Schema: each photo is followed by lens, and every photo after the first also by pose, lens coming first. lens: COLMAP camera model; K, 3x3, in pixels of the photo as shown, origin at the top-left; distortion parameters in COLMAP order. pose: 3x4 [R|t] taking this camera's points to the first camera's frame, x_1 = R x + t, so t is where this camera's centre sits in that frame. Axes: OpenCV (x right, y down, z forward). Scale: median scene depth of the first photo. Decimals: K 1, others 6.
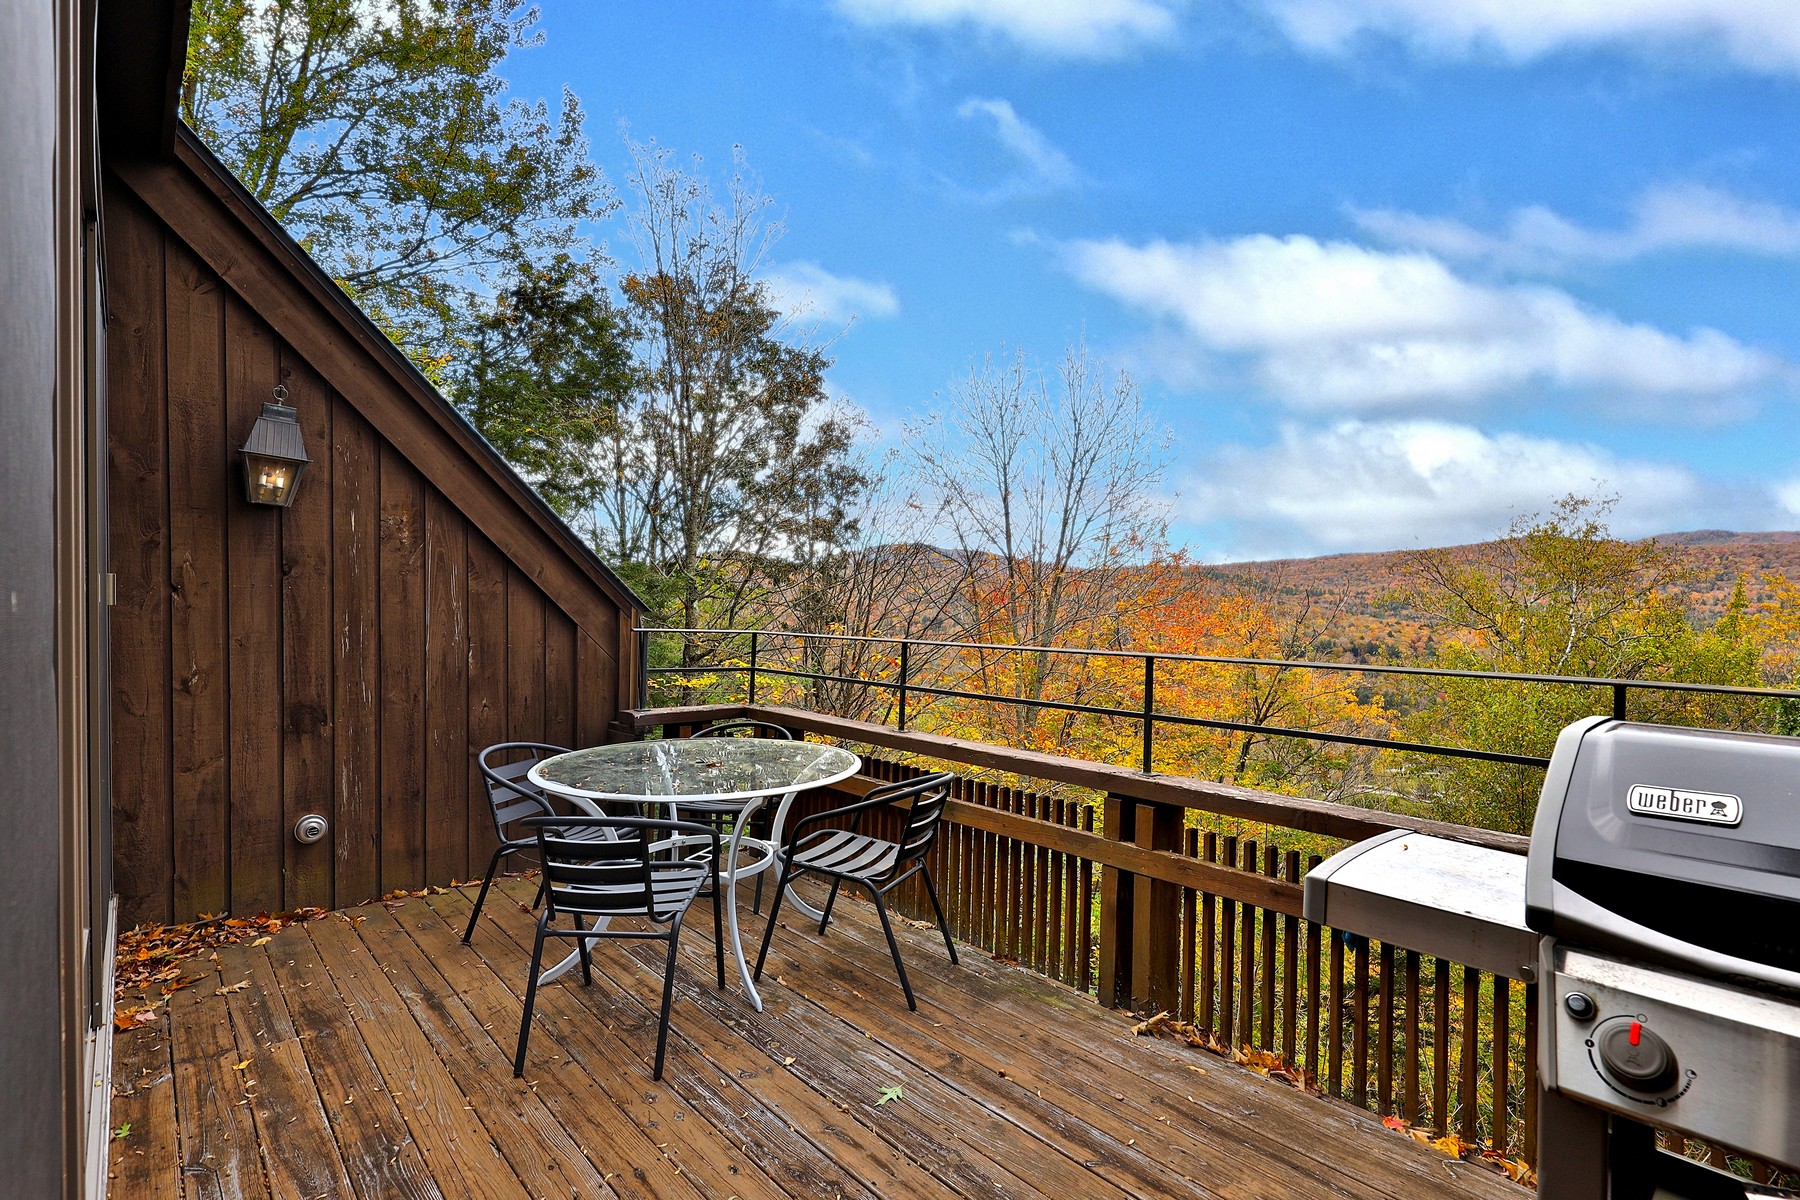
lens RADIAL K [[866.3, 0, 904.0], [0, 866.3, 599.1], [0, 0, 1]] dist [0.003008, -0.001084]
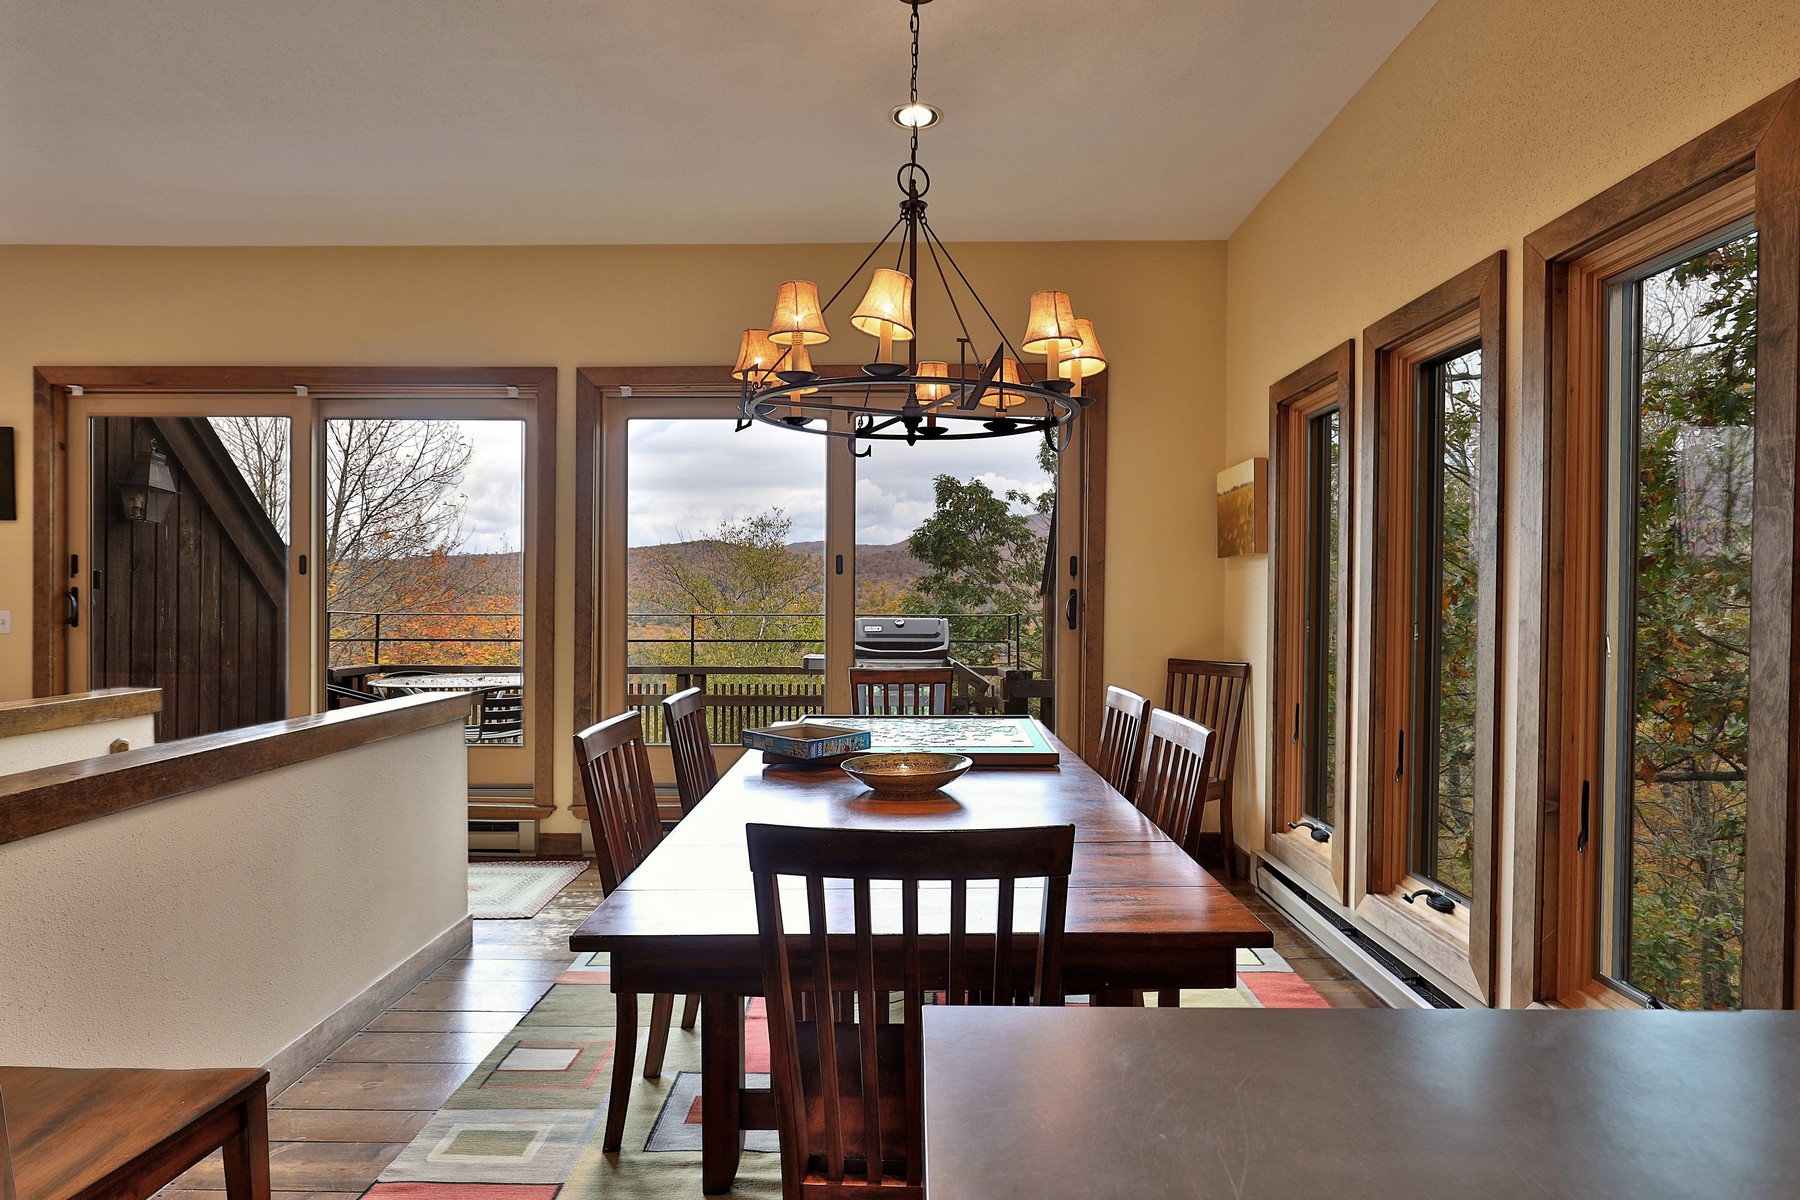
lens RADIAL K [[982.4, 0, 900.2], [0, 982.4, 597.9], [0, 0, 1]] dist [0.001461, 0.000323]
pose [[0.673334, -0.006804, 0.739308, -0.940539], [0.006562, 0.999973, 0.003227, 0.016004], [-0.739310, 0.002679, 0.673360, -0.865540]]
